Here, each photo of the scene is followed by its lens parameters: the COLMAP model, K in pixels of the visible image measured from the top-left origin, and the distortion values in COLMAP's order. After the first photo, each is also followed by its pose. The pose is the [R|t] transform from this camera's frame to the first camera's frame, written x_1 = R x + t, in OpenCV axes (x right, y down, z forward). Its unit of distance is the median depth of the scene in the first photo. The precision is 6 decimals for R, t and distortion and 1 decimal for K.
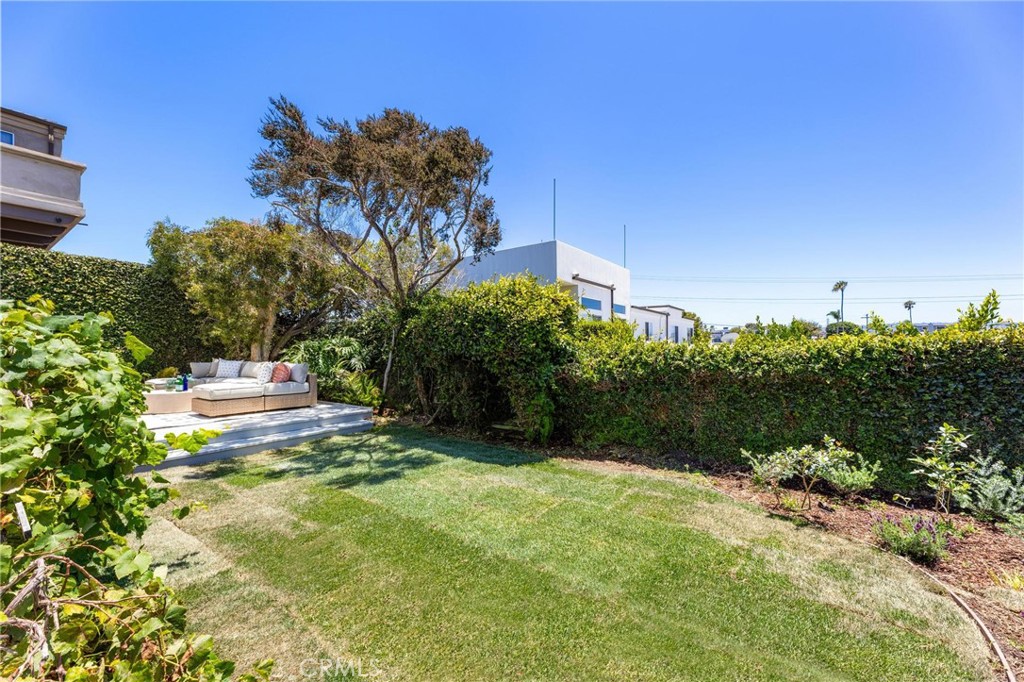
lens RADIAL K [[406.9, 0, 508.3], [0, 406.9, 350.2], [0, 0, 1]] dist [0.000437, 0.000002]
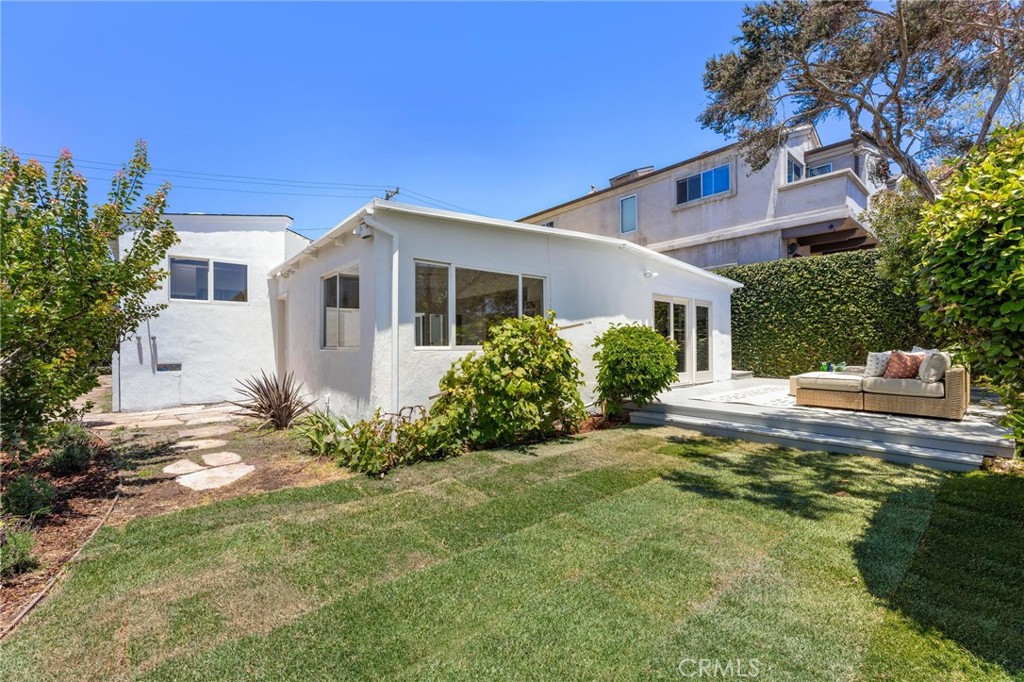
lens RADIAL K [[406.9, 0, 508.3], [0, 406.9, 350.2], [0, 0, 1]] dist [0.000437, 0.000002]
pose [[-0.218387, 0.021871, -0.975617, 0.511710], [0.003299, 0.999760, 0.021674, 0.014062], [0.975857, 0.001514, -0.218407, 0.722817]]
